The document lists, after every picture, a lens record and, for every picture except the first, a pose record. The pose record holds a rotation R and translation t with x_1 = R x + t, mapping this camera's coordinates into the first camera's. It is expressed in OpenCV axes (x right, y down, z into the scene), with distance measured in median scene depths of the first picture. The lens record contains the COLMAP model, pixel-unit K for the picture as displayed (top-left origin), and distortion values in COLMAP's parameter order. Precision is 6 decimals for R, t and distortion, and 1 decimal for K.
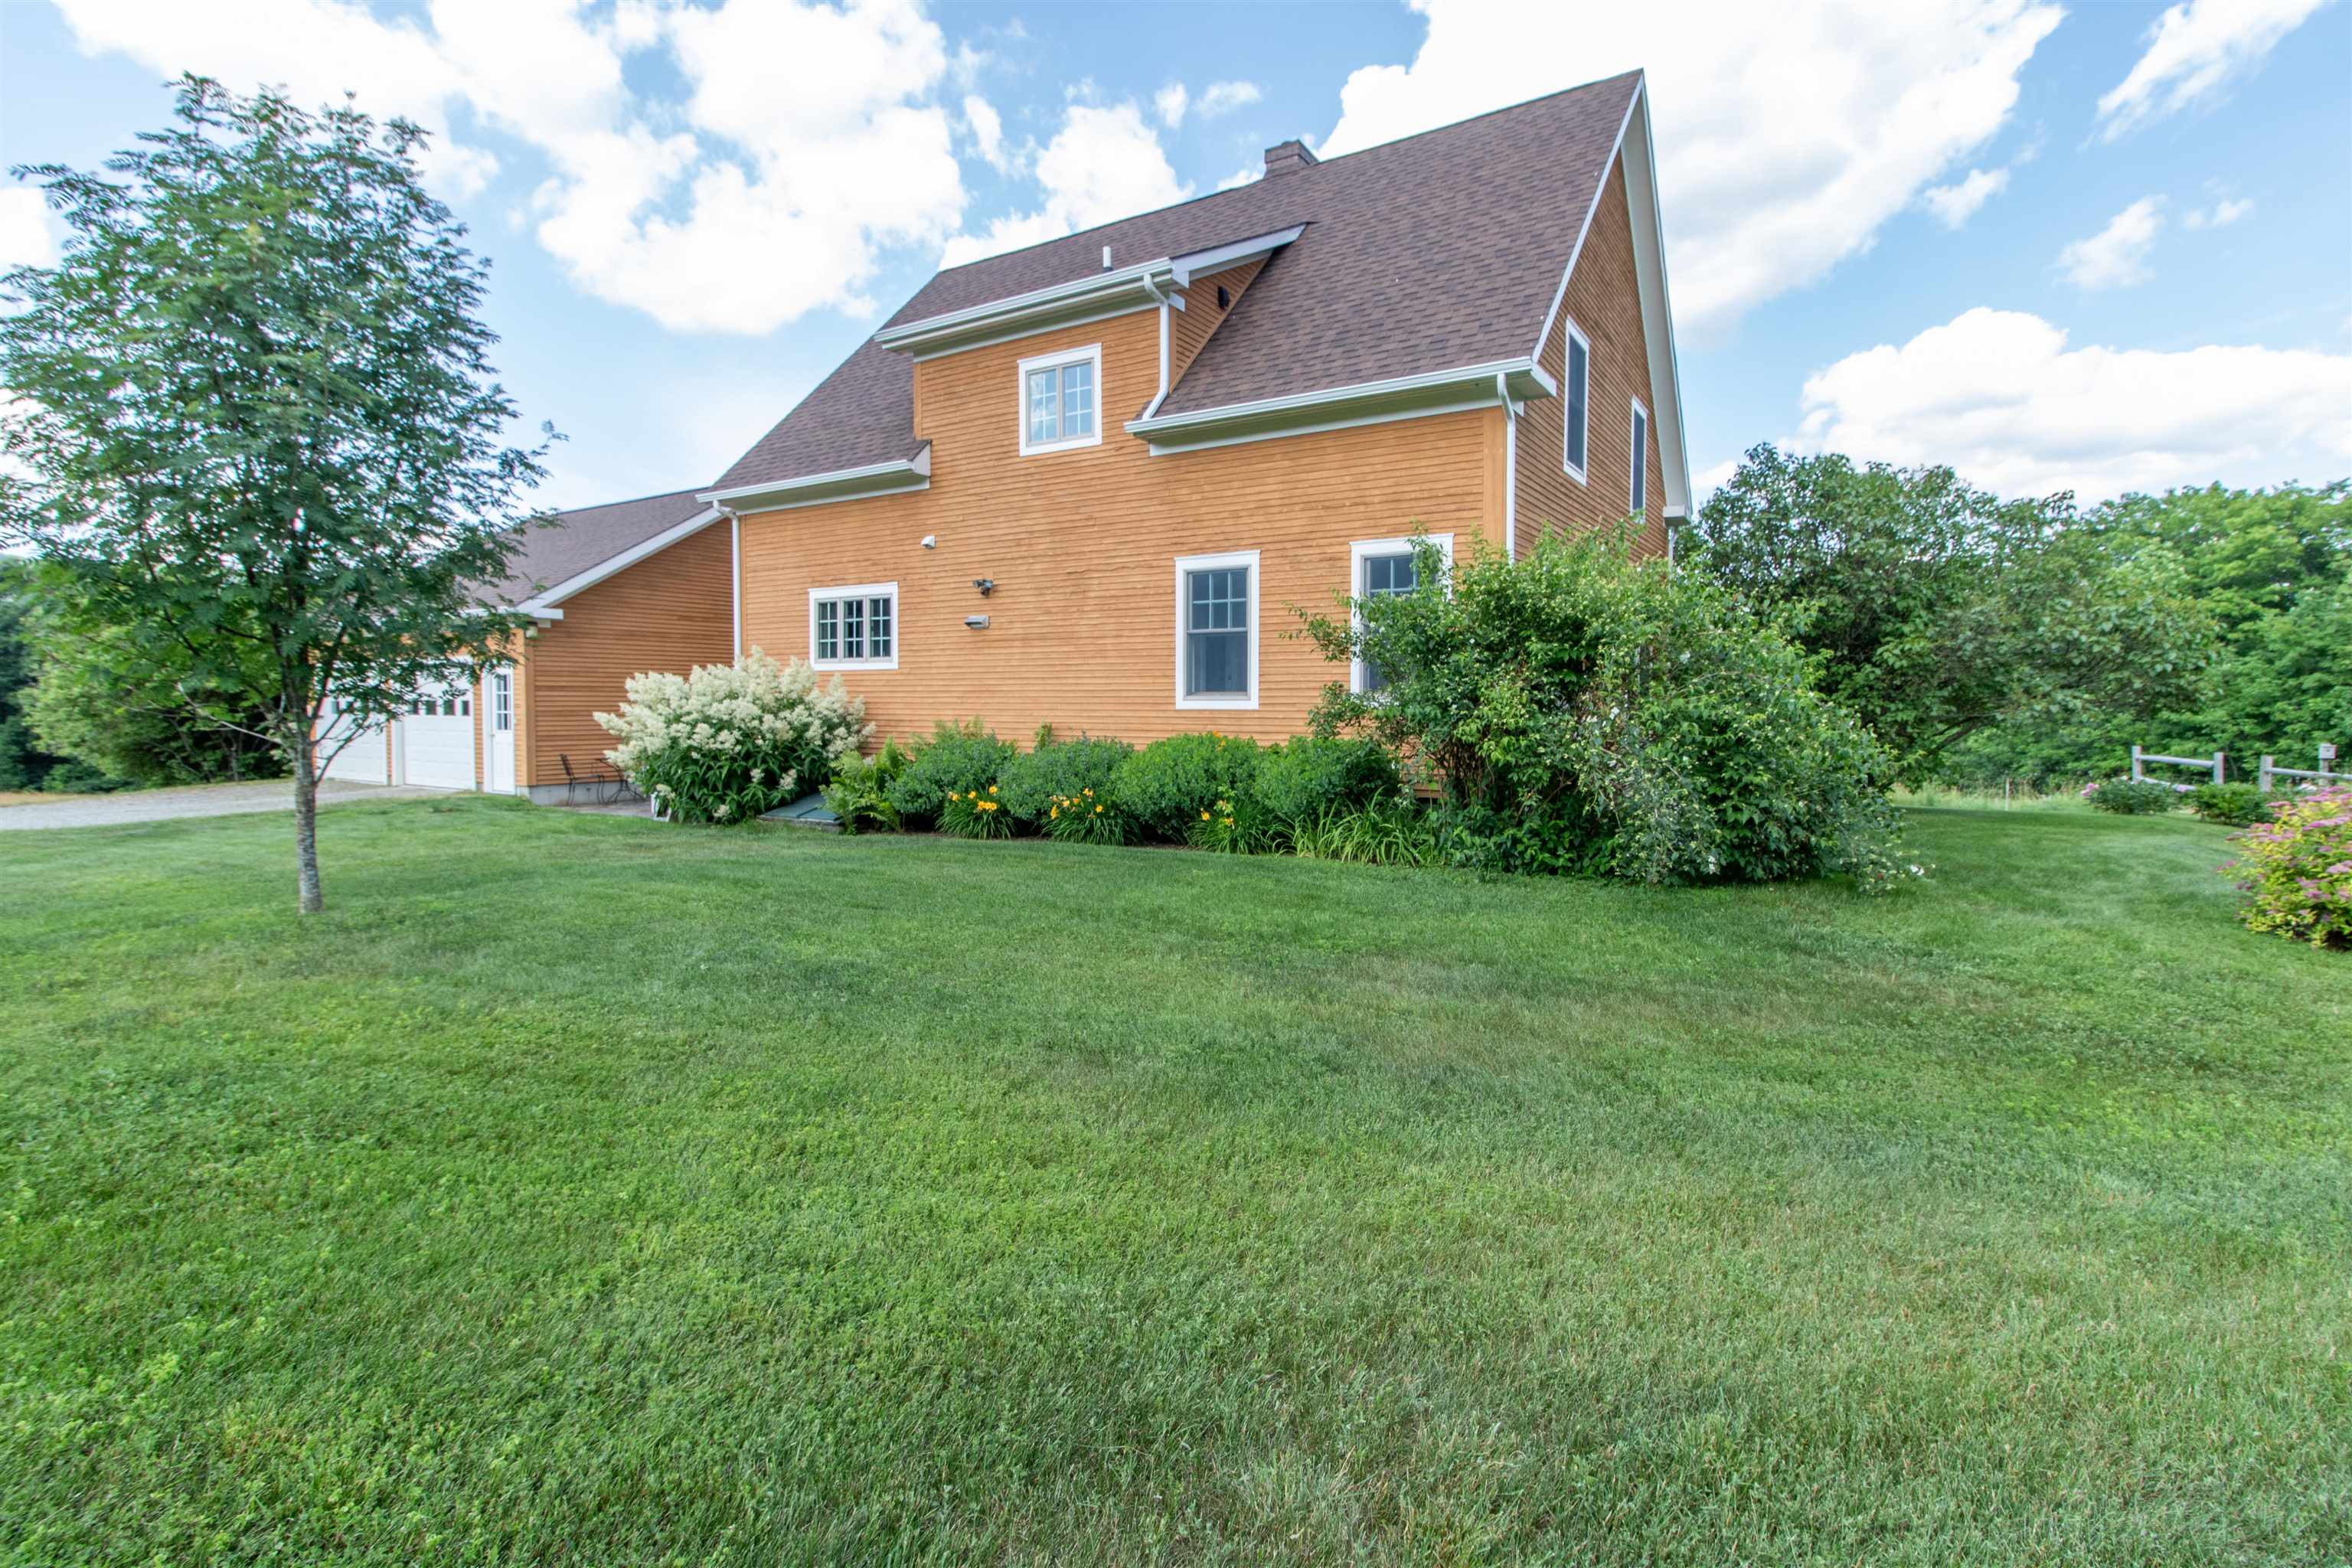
lens RADIAL K [[1074.4, 0, 1181.4], [0, 1074.4, 741.4], [0, 0, 1]] dist [0.018422, 0.000238]
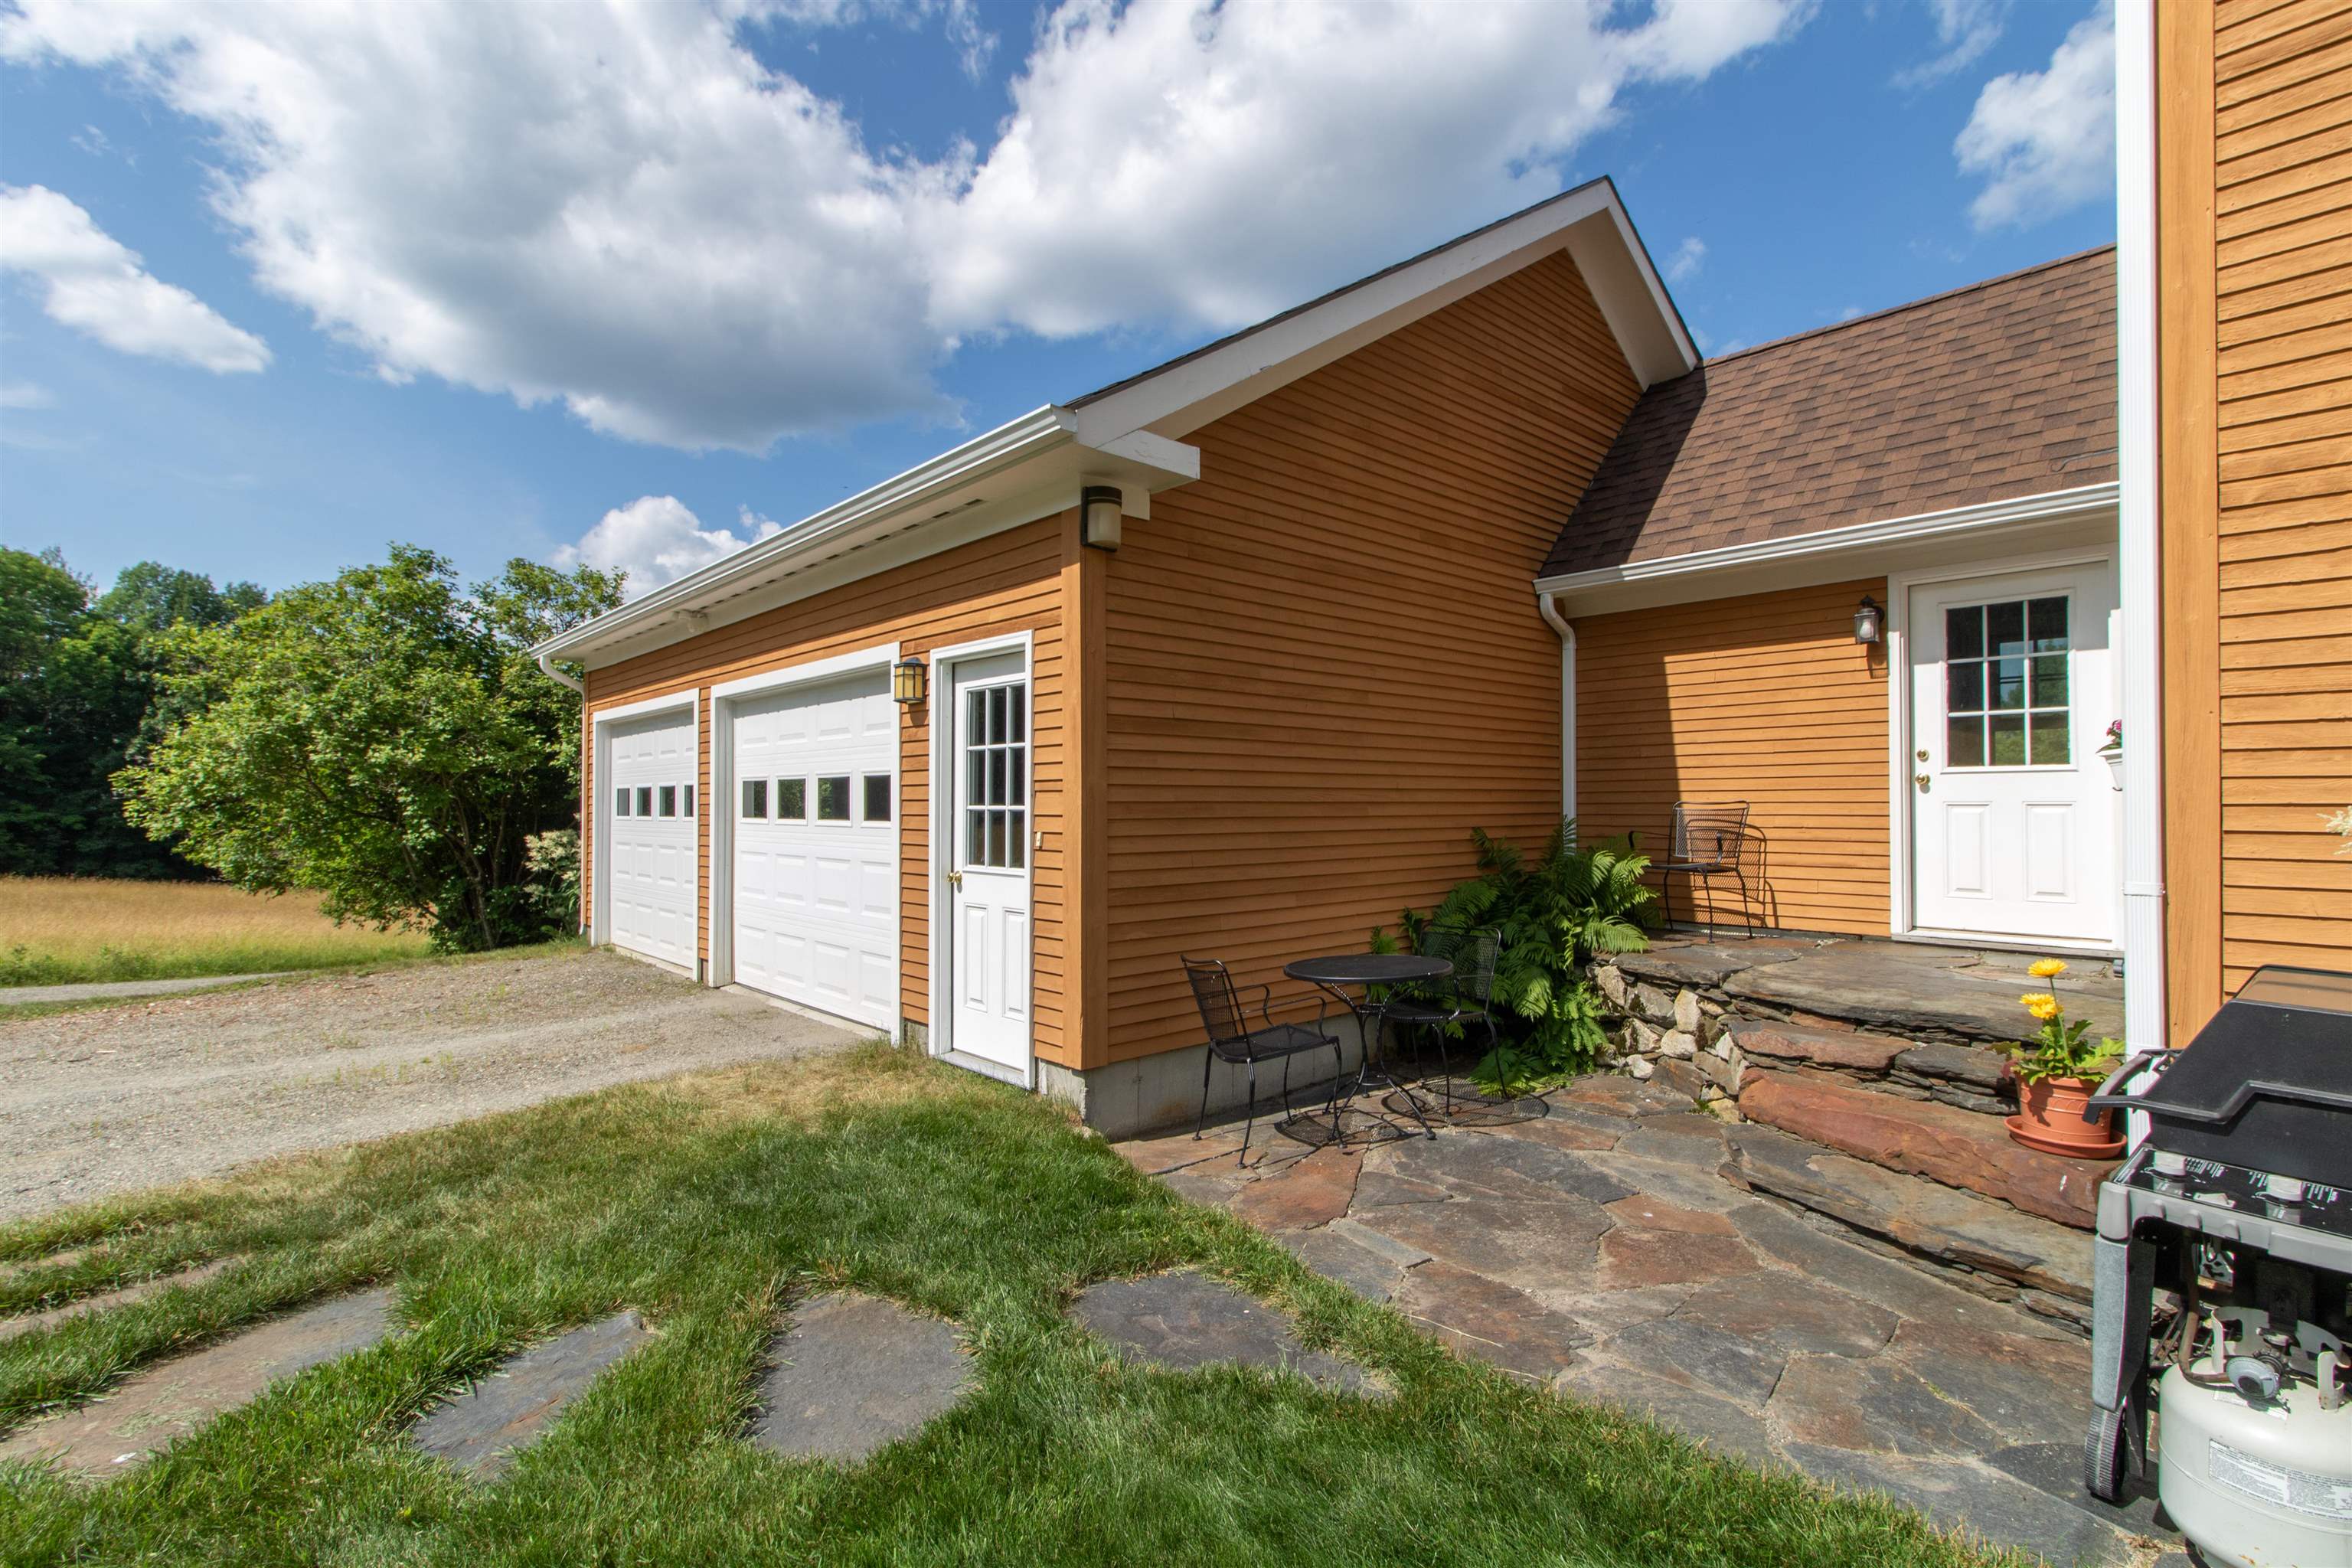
lens RADIAL K [[1086.6, 0, 1176.0], [0, 1086.6, 784.0], [0, 0, 1]] dist [0.011044, -0.000078]
pose [[0.964279, -0.008073, -0.264767, -0.587051], [-0.006156, 0.998582, -0.052869, -0.020861], [0.264819, 0.052610, 0.962862, 0.846857]]
